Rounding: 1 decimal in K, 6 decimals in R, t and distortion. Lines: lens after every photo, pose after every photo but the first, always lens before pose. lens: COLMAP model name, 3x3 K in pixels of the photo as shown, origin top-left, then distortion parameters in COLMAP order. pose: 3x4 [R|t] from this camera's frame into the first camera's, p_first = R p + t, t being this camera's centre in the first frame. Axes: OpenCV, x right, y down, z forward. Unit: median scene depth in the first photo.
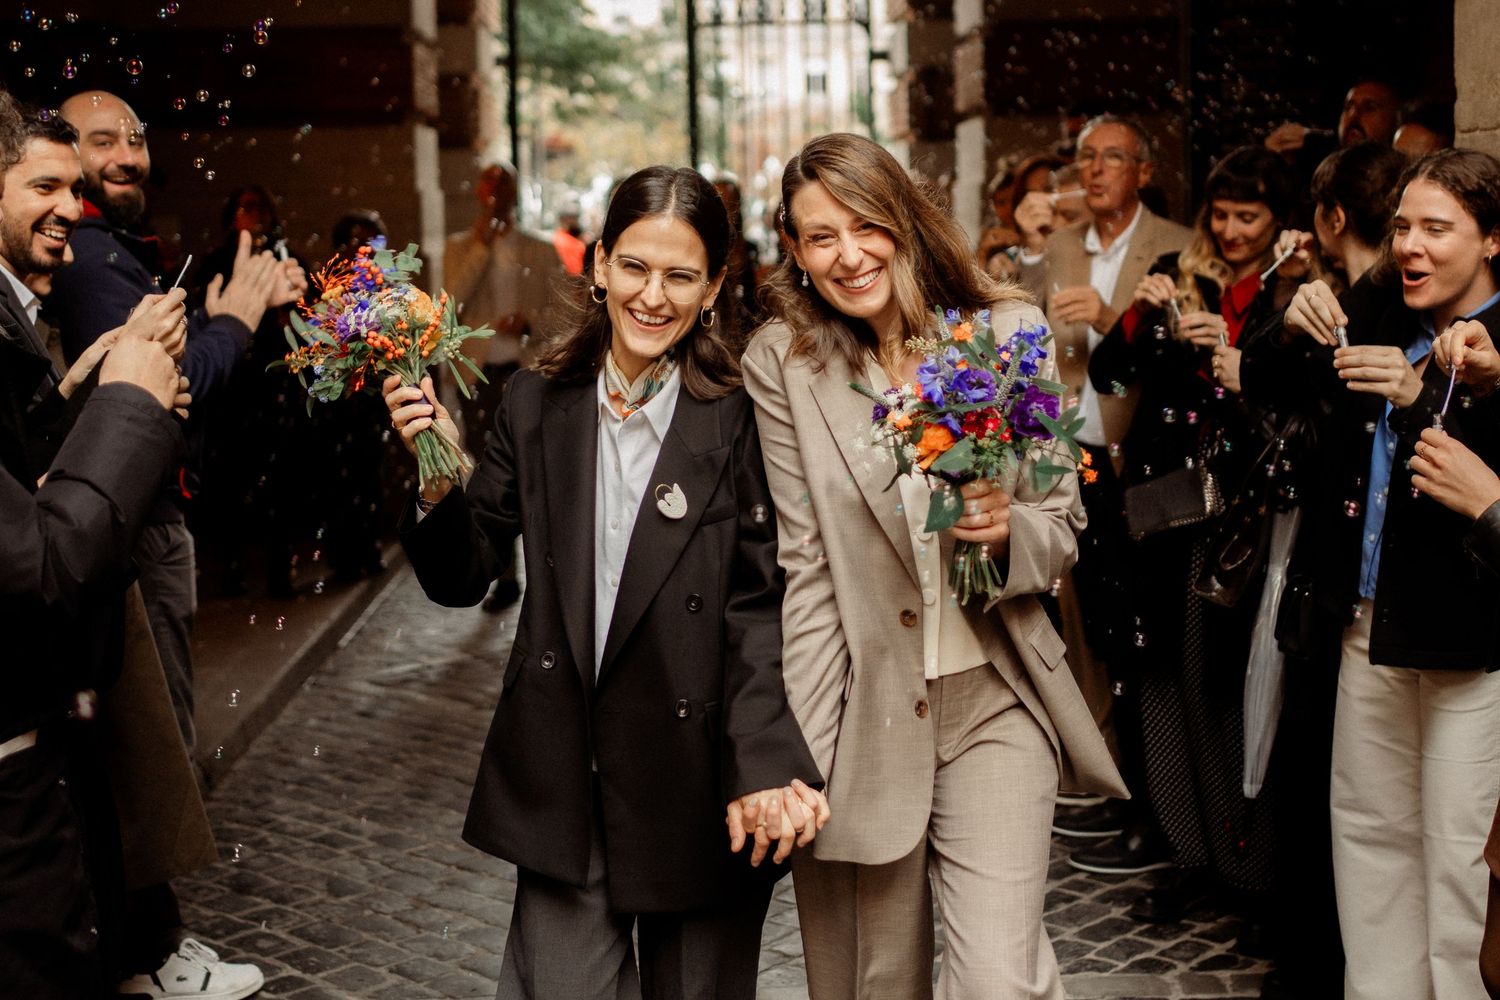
lens RADIAL K [[1785.7, 0, 750.0], [0, 1785.7, 500.0], [0, 0, 1]] dist [-0.019354, 0.065015]
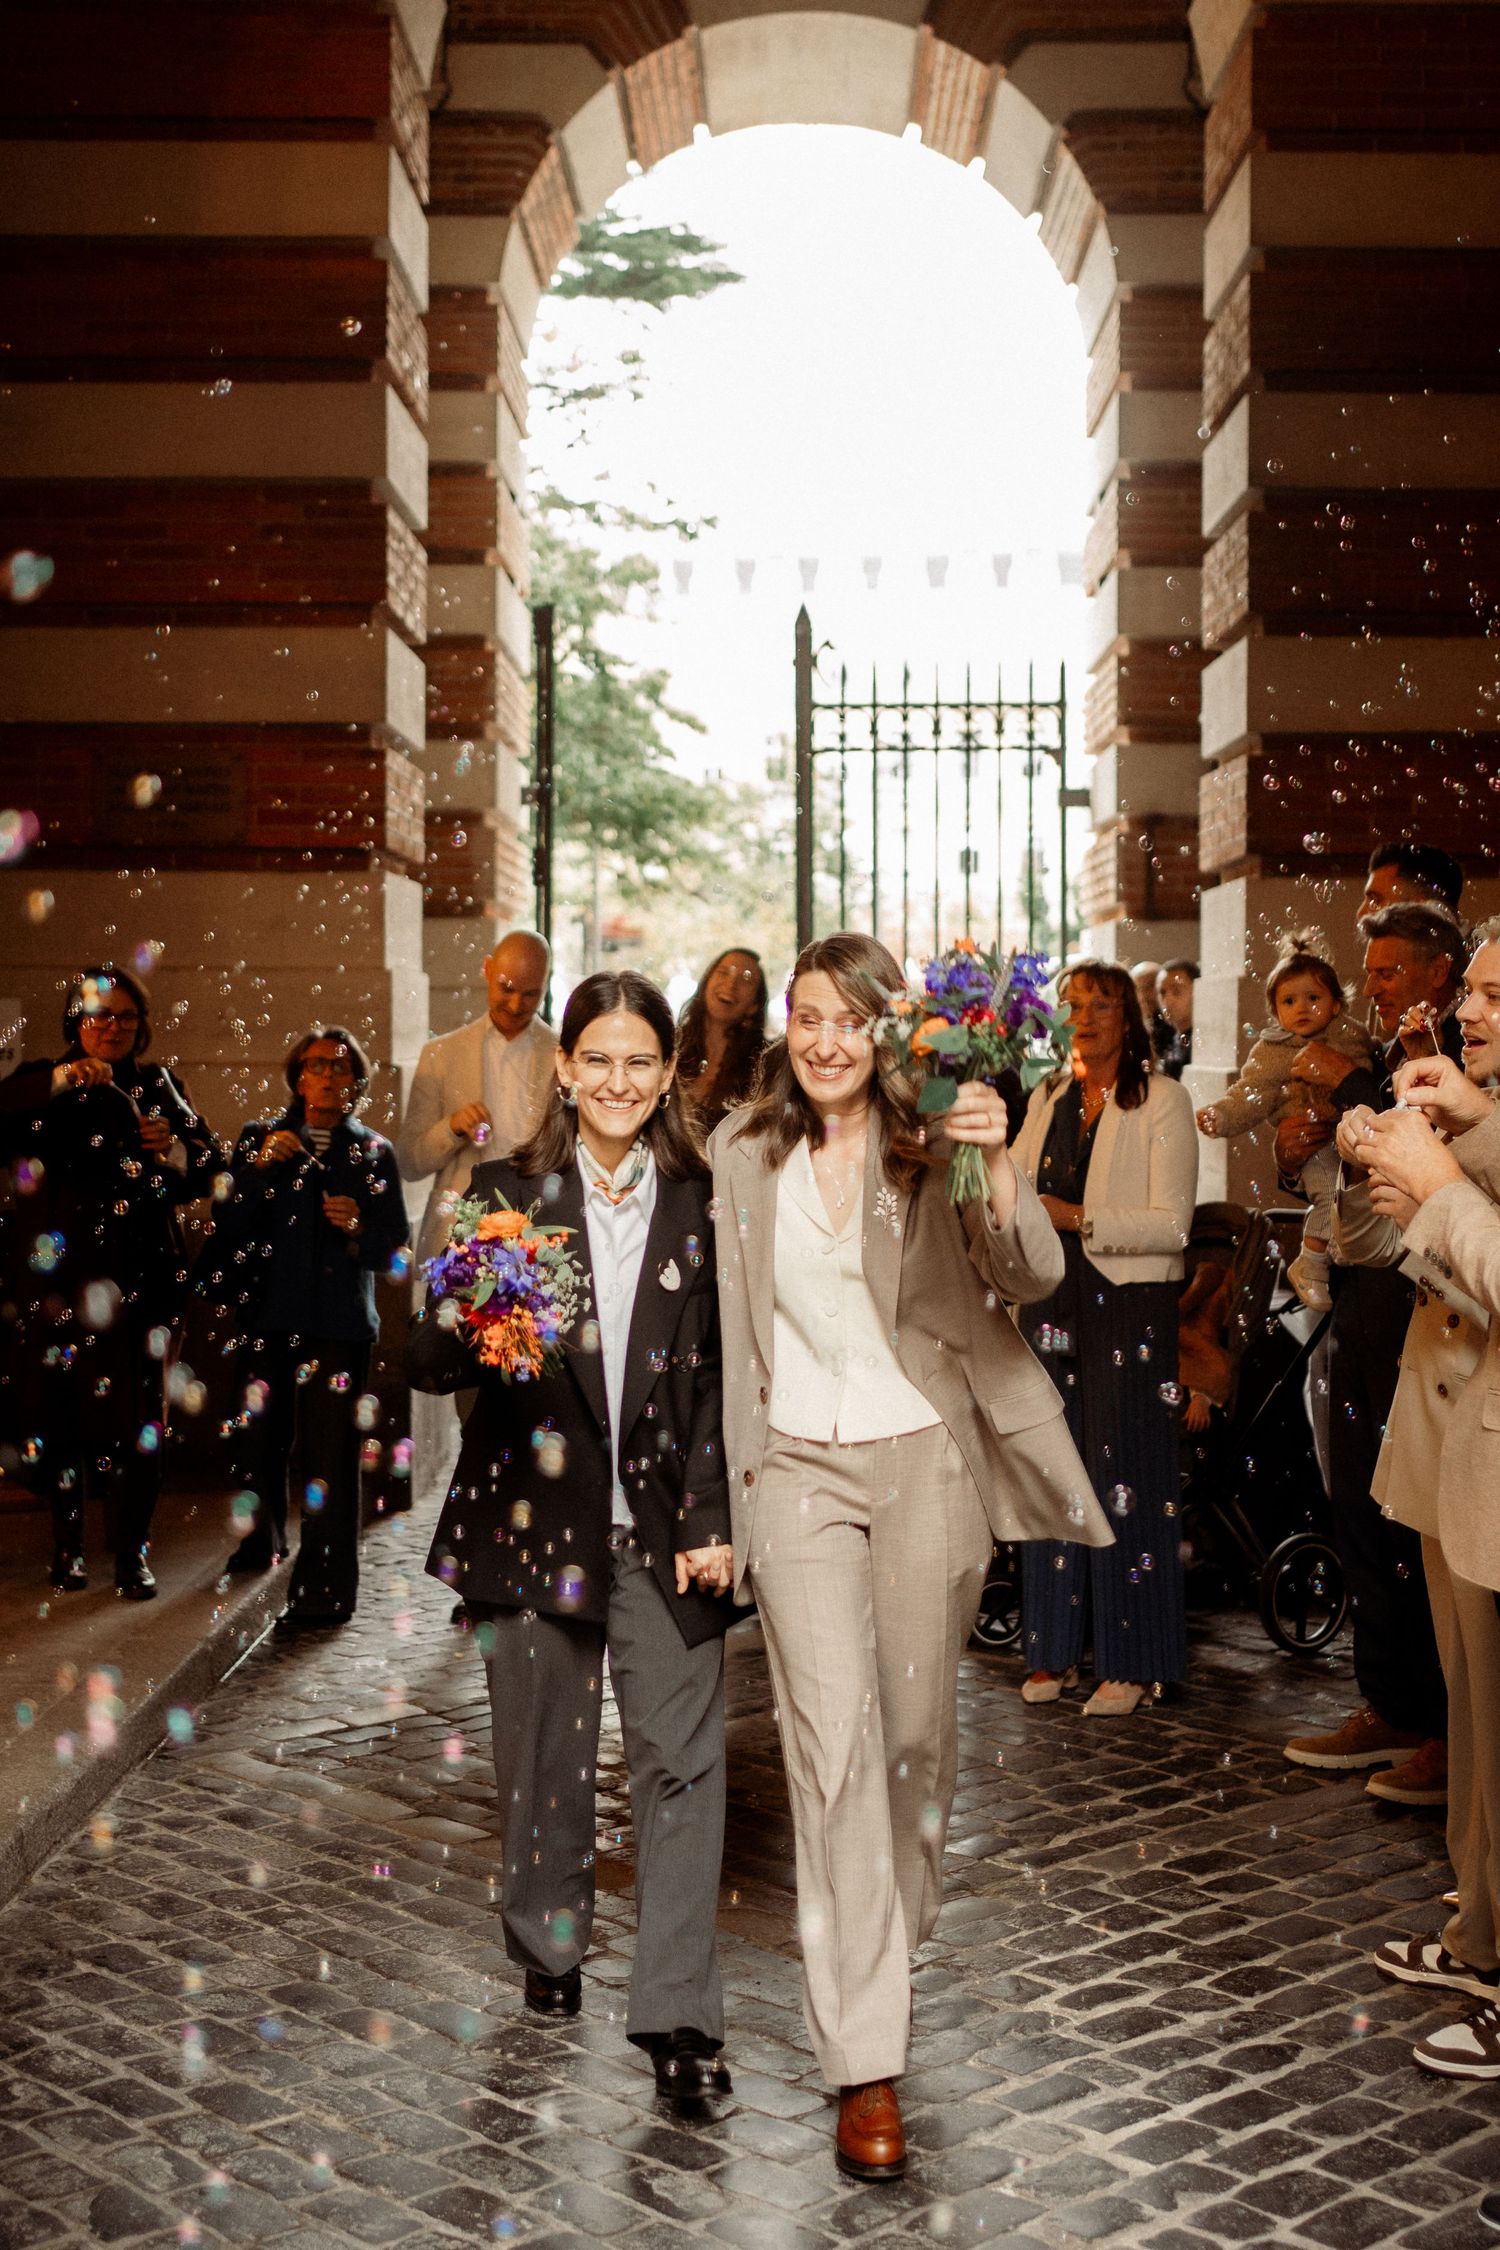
lens RADIAL K [[2404.5, 0, 750.0], [0, 2404.5, 1125.0], [0, 0, 1]] dist [-0.000280, 0.172307]
pose [[0.998439, 0.020263, -0.052054, -0.003810], [-0.026337, 0.992569, -0.118796, -0.014127], [0.049260, 0.119982, 0.991553, 0.127702]]
